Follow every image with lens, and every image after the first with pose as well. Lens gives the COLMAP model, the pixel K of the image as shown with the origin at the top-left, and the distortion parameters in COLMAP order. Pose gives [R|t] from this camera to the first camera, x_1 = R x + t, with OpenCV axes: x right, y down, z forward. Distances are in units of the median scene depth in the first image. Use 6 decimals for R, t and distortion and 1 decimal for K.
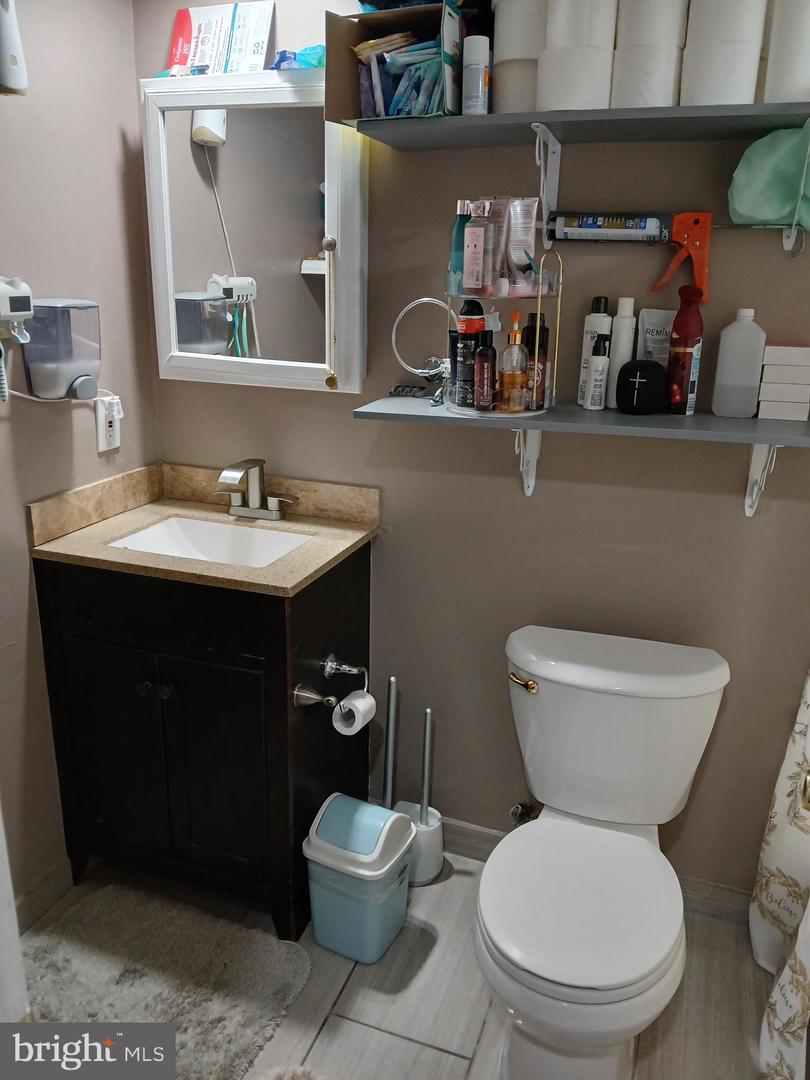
lens RADIAL K [[858.1, 0, 405.8], [0, 858.1, 535.9], [0, 0, 1]] dist [0.012280, -0.001722]
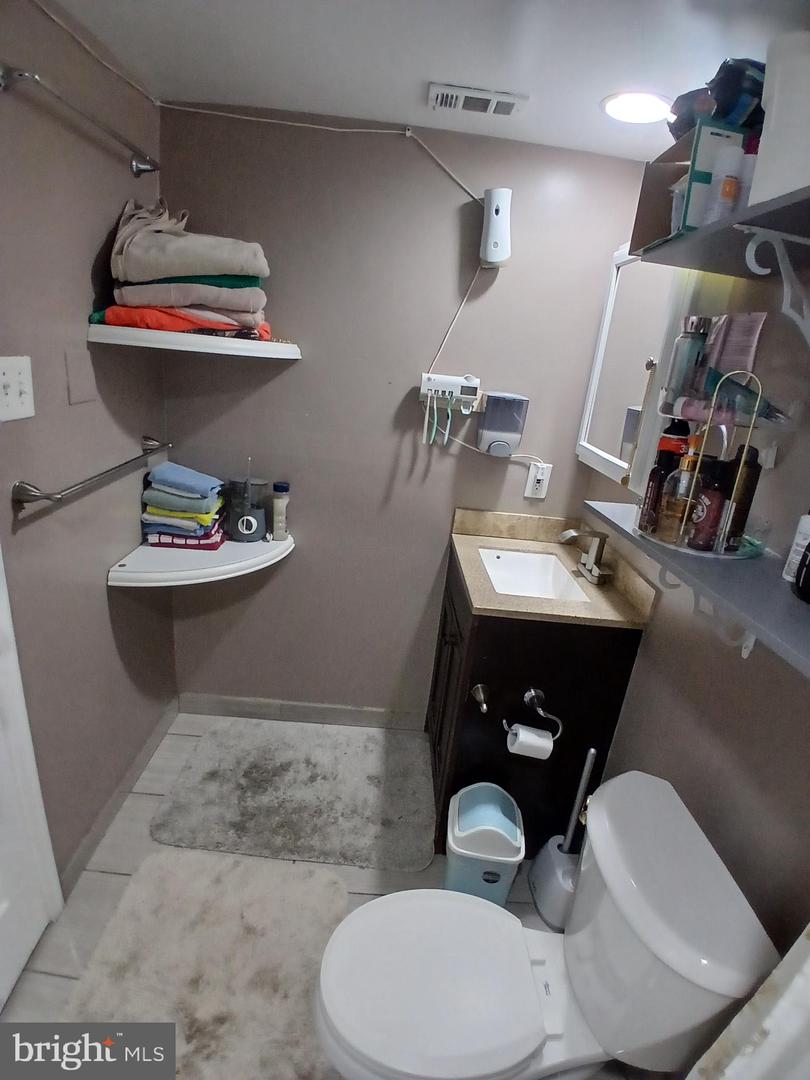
lens RADIAL K [[547.7, 0, 404.4], [0, 547.7, 542.1], [0, 0, 1]] dist [-0.004061, -0.000289]
pose [[0.345186, 0.315480, -0.883923, 0.460457], [-0.363401, 0.913273, 0.184042, -0.126570], [0.865325, 0.257690, 0.429895, 0.426282]]
